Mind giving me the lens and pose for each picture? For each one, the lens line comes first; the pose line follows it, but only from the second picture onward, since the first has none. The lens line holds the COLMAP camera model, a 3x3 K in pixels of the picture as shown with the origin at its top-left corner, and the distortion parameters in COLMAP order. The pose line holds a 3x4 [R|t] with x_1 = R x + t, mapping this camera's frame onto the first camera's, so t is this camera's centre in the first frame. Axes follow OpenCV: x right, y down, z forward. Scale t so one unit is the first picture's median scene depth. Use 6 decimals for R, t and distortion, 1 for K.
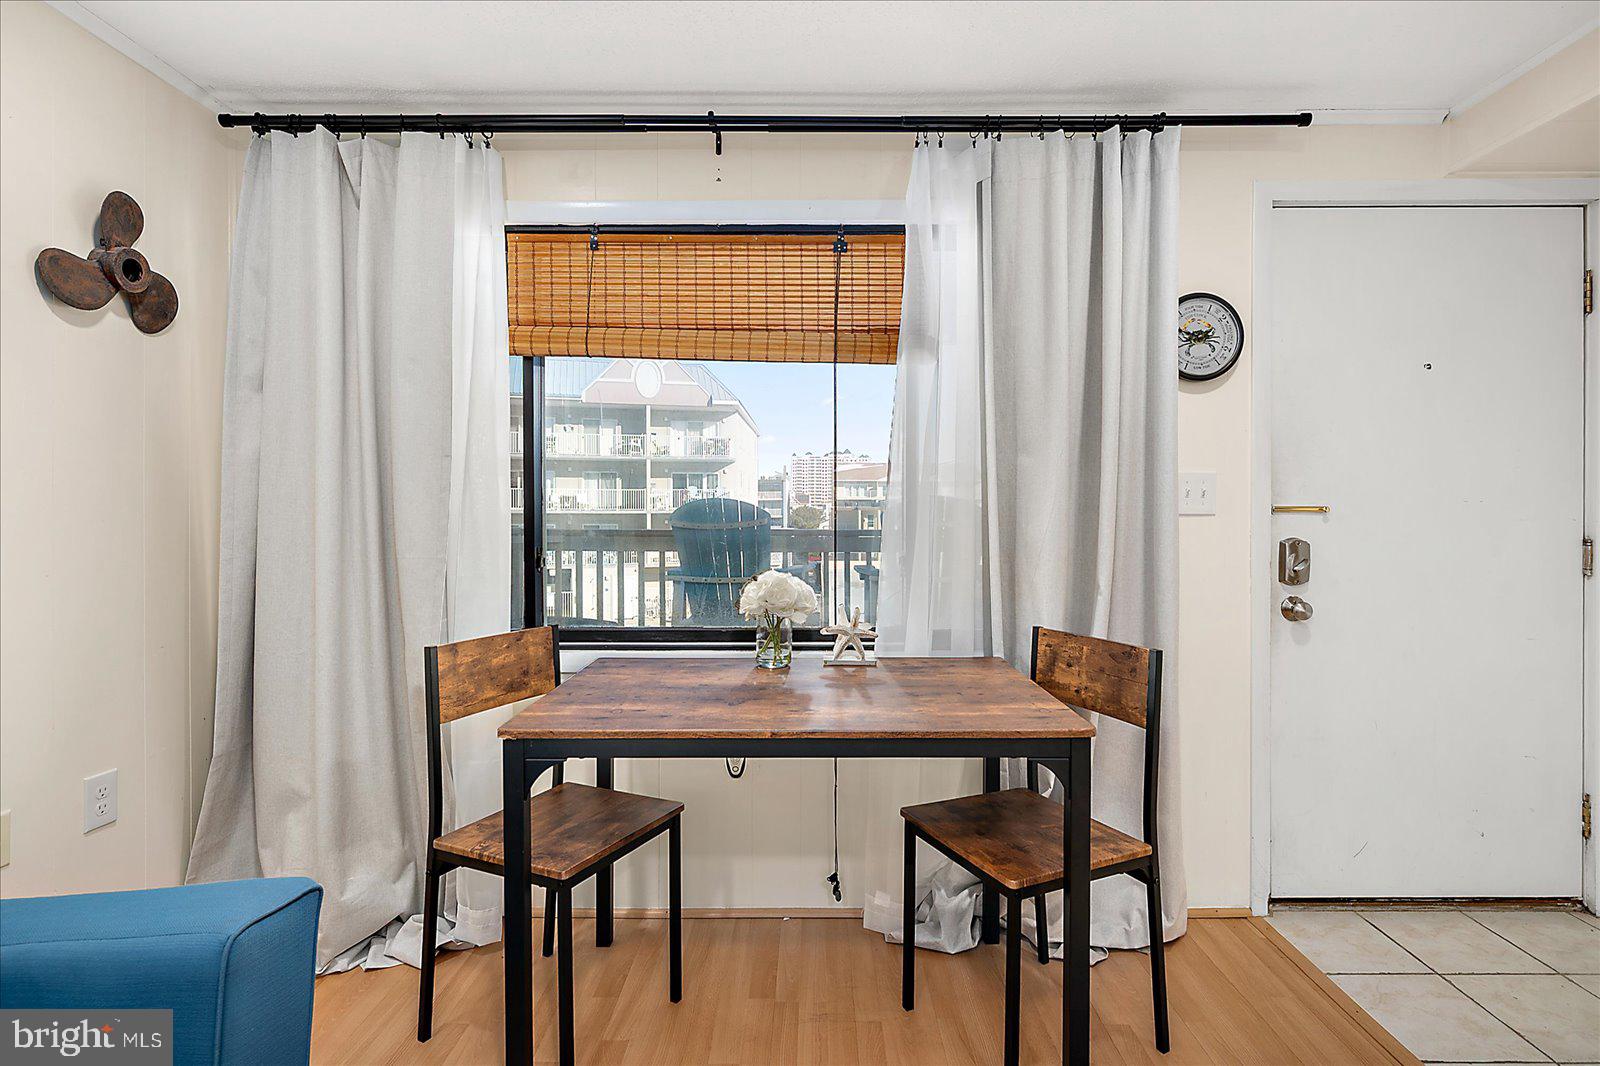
lens RADIAL K [[753.3, 0, 803.2], [0, 753.3, 512.2], [0, 0, 1]] dist [0.001971, 0.000276]
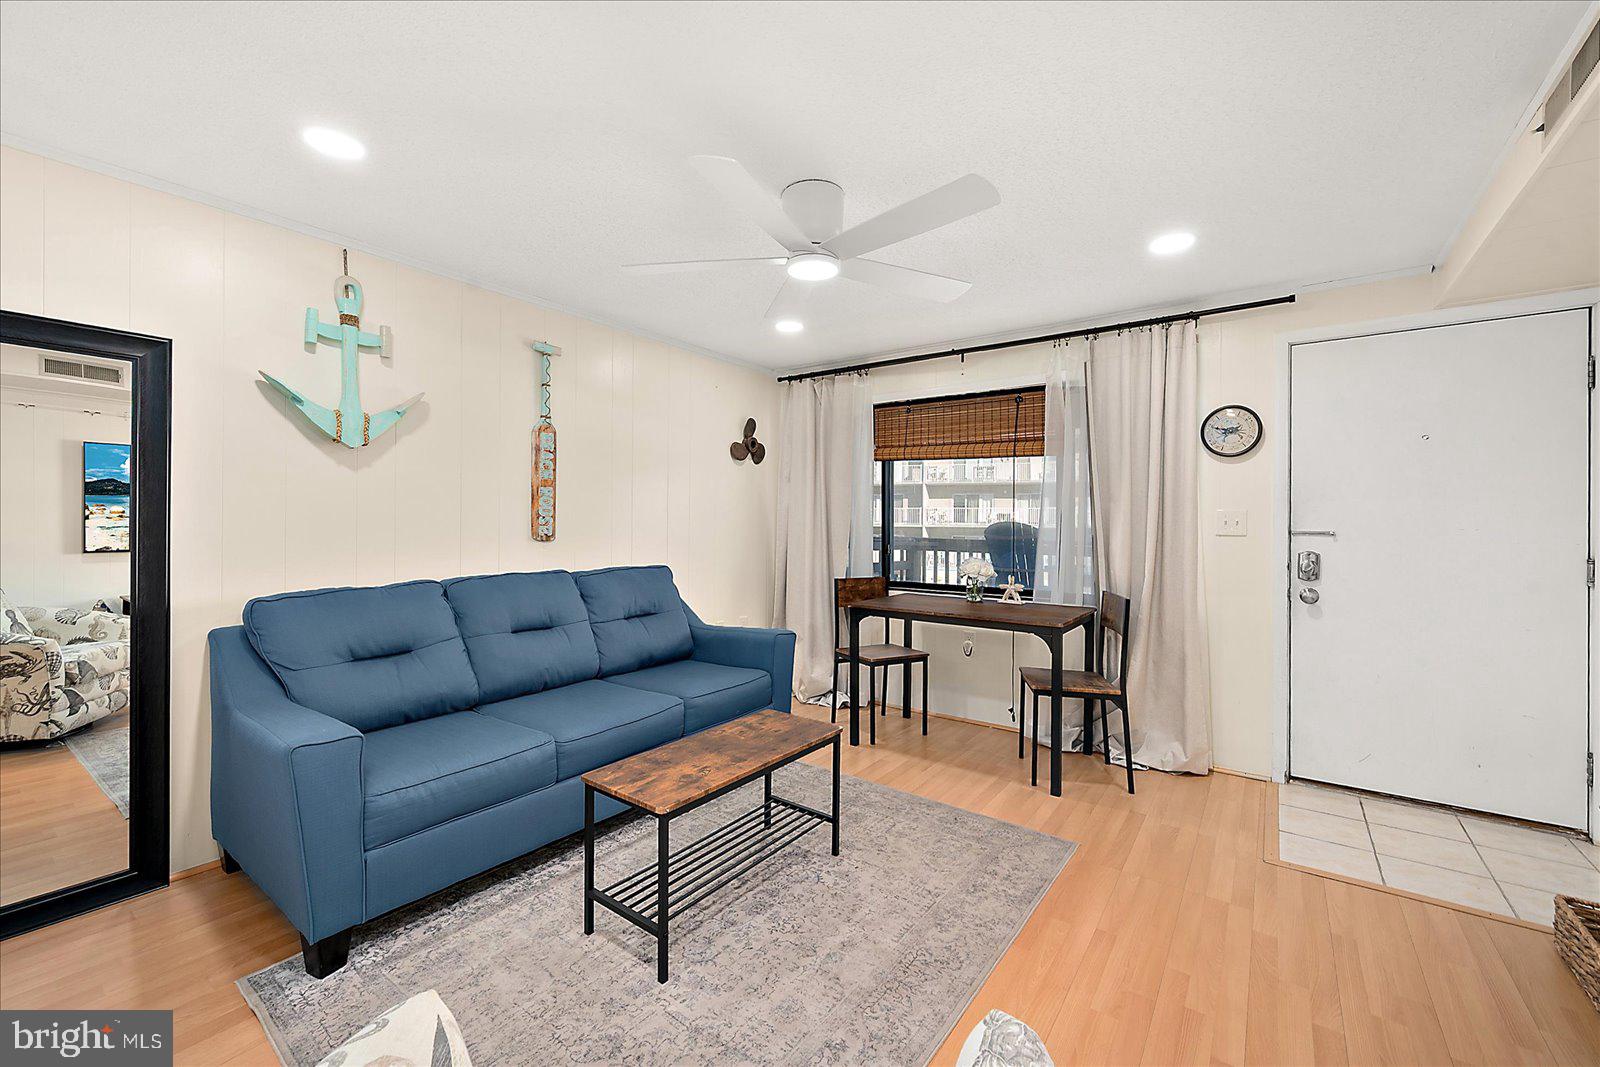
lens RADIAL K [[661.5, 0, 787.2], [0, 661.5, 521.9], [0, 0, 1]] dist [-0.001789, -0.000456]
pose [[0.796065, 0.005012, -0.605191, 0.635277], [-0.008885, 0.999955, -0.003407, -0.013429], [0.605146, 0.008090, 0.796073, -0.793292]]
